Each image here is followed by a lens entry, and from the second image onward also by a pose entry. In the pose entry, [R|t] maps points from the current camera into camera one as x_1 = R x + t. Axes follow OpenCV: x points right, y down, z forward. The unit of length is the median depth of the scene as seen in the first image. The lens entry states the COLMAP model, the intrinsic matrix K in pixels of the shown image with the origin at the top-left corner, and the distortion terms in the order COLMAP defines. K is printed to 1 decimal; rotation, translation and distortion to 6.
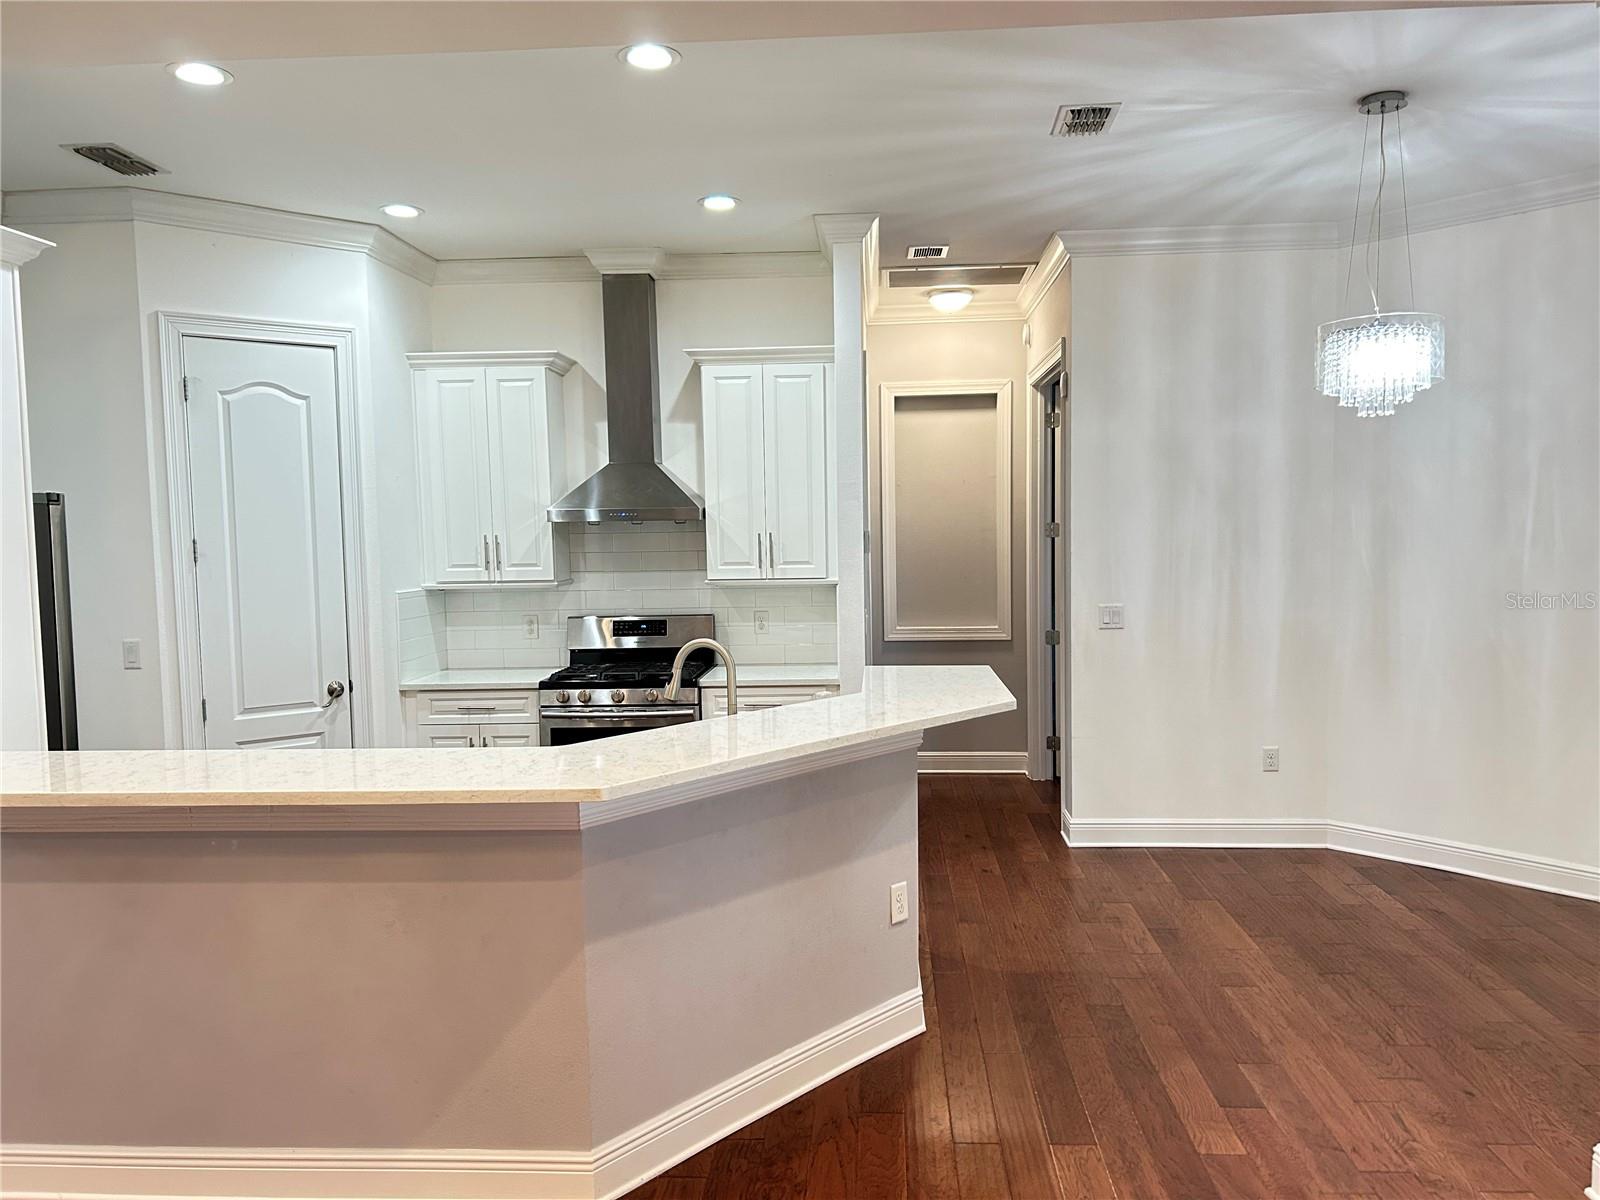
lens RADIAL K [[1214.3, 0, 800.7], [0, 1214.3, 606.7], [0, 0, 1]] dist [0.008744, -0.002273]
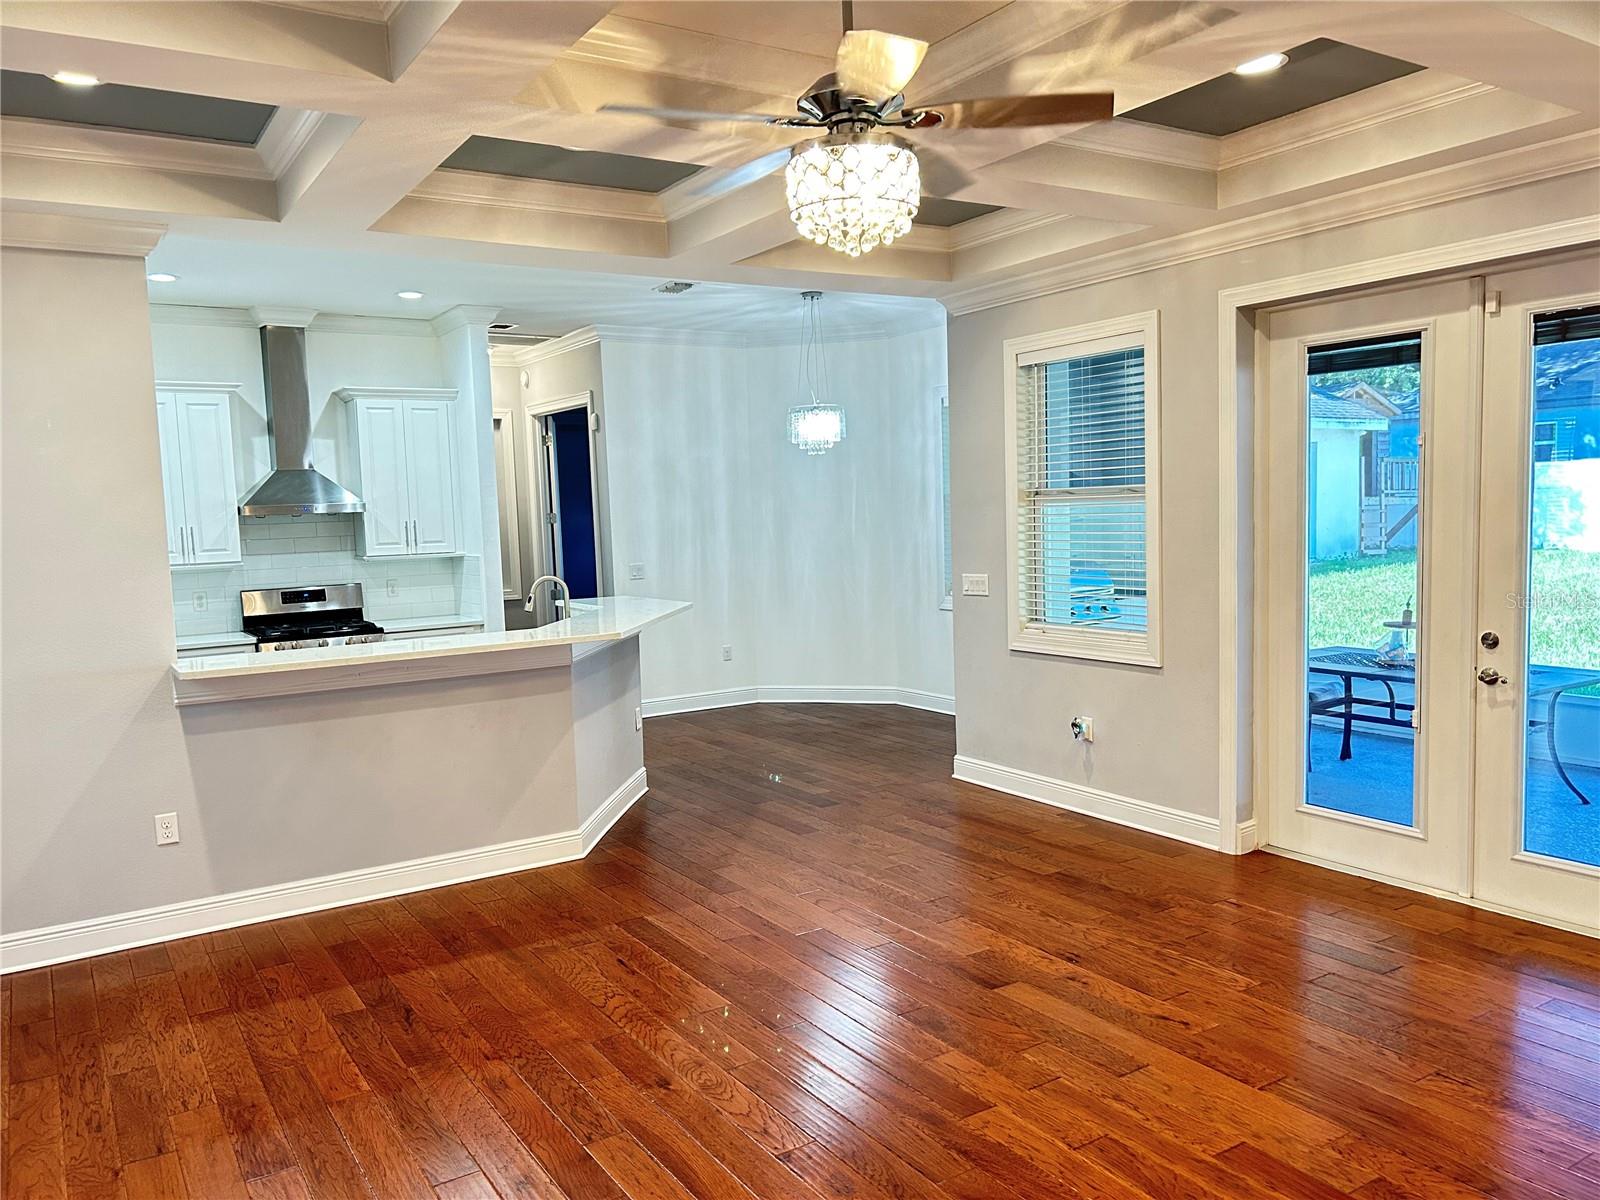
lens RADIAL K [[1214.3, 0, 800.7], [0, 1214.3, 606.7], [0, 0, 1]] dist [0.008744, -0.002273]
pose [[0.807399, -0.057244, 0.587223, -0.507660], [0.055531, 0.998237, 0.020959, 0.033400], [-0.587387, 0.015687, 0.809154, -0.404835]]
